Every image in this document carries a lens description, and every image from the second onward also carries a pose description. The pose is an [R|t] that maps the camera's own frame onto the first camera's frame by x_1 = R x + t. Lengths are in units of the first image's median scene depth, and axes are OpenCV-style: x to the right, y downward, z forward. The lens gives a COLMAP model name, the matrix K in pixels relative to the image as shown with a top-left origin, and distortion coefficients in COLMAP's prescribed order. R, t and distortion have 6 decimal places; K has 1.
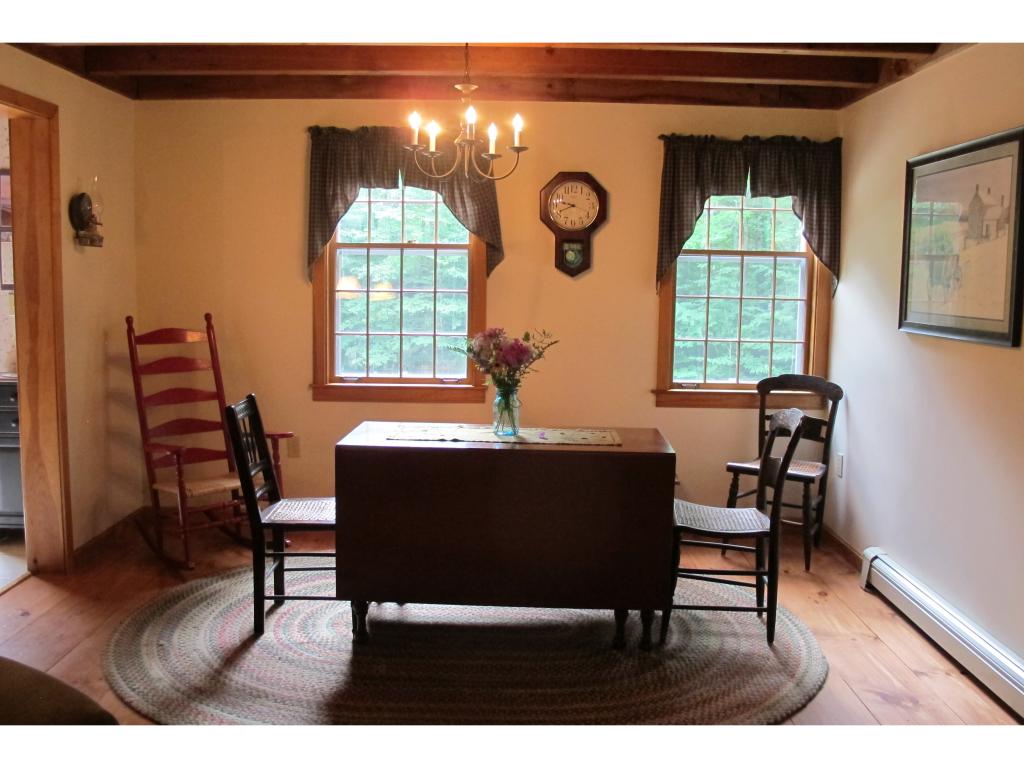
lens RADIAL K [[925.4, 0, 507.7], [0, 925.4, 380.9], [0, 0, 1]] dist [-0.109504, 0.021953]
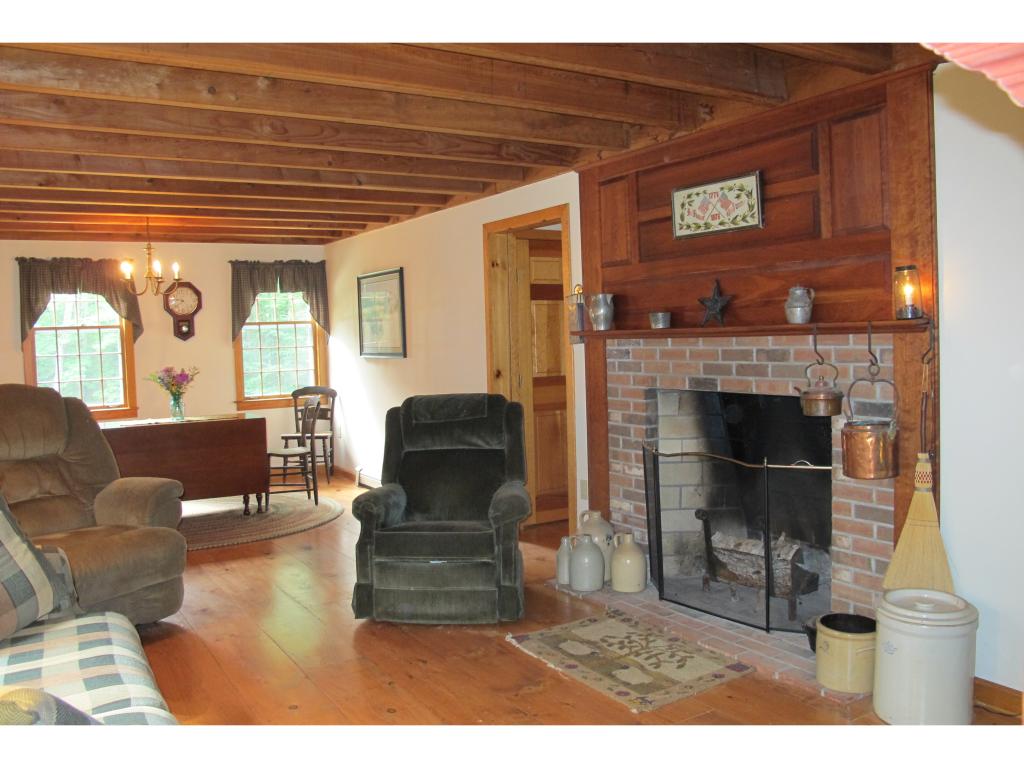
lens RADIAL K [[863.8, 0, 510.3], [0, 863.8, 383.2], [0, 0, 1]] dist [-0.125820, 0.069443]
pose [[0.847526, -0.072218, 0.525818, -0.264923], [0.102741, 0.994284, -0.029042, 0.080237], [-0.520715, 0.078637, 0.850101, -0.707358]]
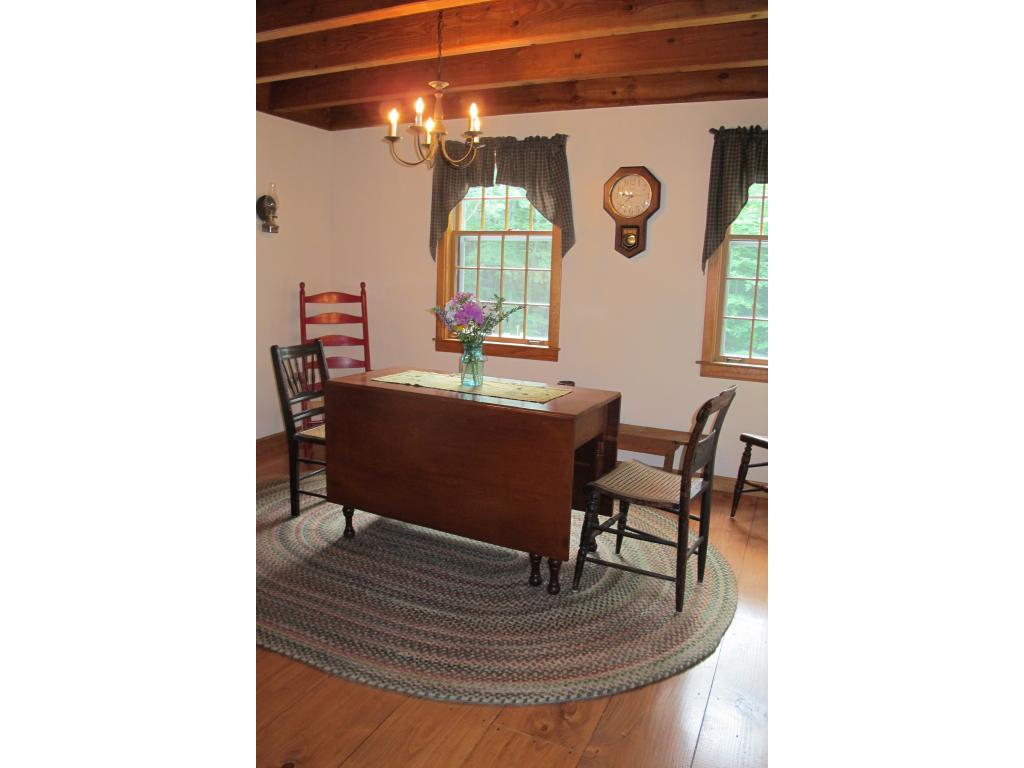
lens RADIAL K [[863.8, 0, 513.7], [0, 863.8, 385.0], [0, 0, 1]] dist [-0.125820, 0.069443]
pose [[0.846400, 0.080290, -0.526460, 0.530307], [-0.067841, 0.996771, 0.042947, 0.009340], [0.528209, -0.000635, 0.849114, 0.011924]]
